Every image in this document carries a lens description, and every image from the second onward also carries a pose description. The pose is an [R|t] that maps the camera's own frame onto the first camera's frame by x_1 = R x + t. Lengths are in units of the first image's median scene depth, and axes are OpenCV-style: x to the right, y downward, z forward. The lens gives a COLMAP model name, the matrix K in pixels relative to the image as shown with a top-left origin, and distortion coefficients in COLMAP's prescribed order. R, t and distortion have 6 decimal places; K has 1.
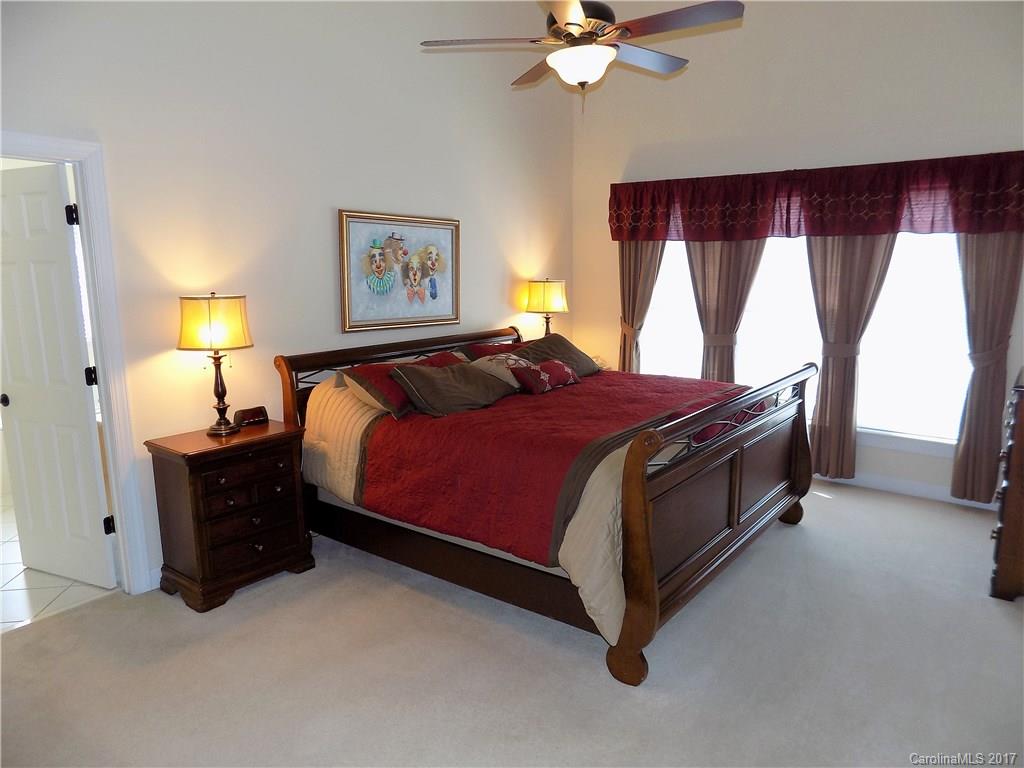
lens RADIAL K [[700.7, 0, 514.9], [0, 700.7, 382.3], [0, 0, 1]] dist [-0.063428, 0.061520]
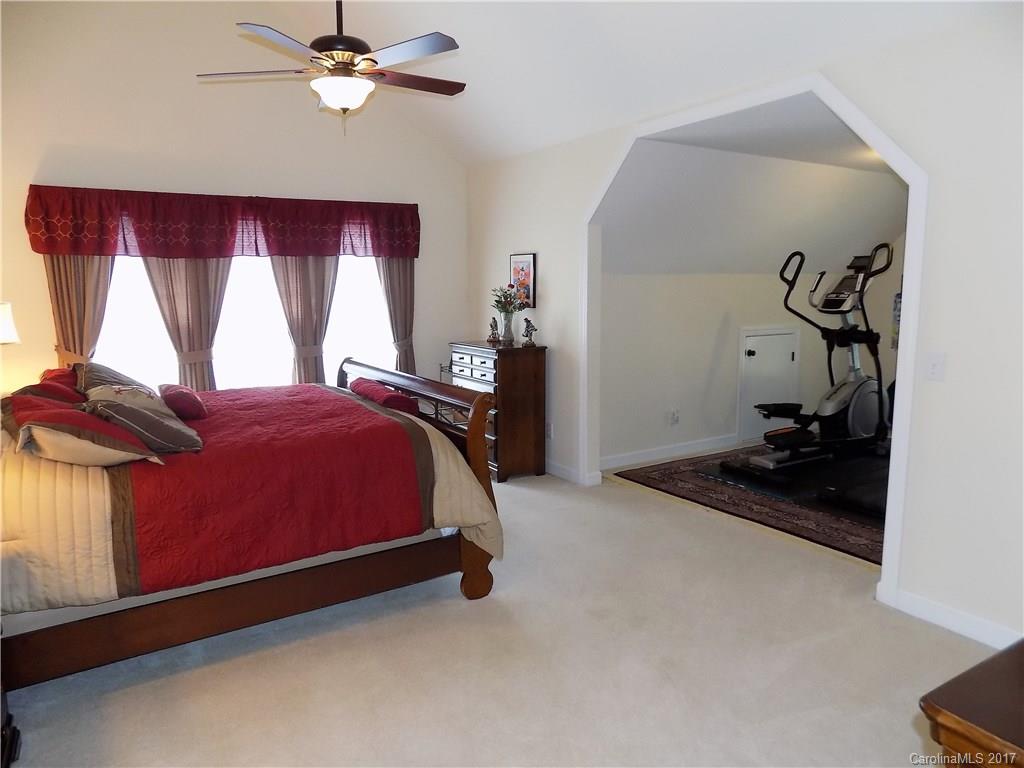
lens RADIAL K [[700.7, 0, 517.9], [0, 700.7, 386.7], [0, 0, 1]] dist [-0.063428, 0.061520]
pose [[0.357508, -0.131472, 0.924610, -0.480800], [0.164737, 0.983395, 0.076134, -0.017962], [-0.919266, 0.125099, 0.373230, 0.211184]]
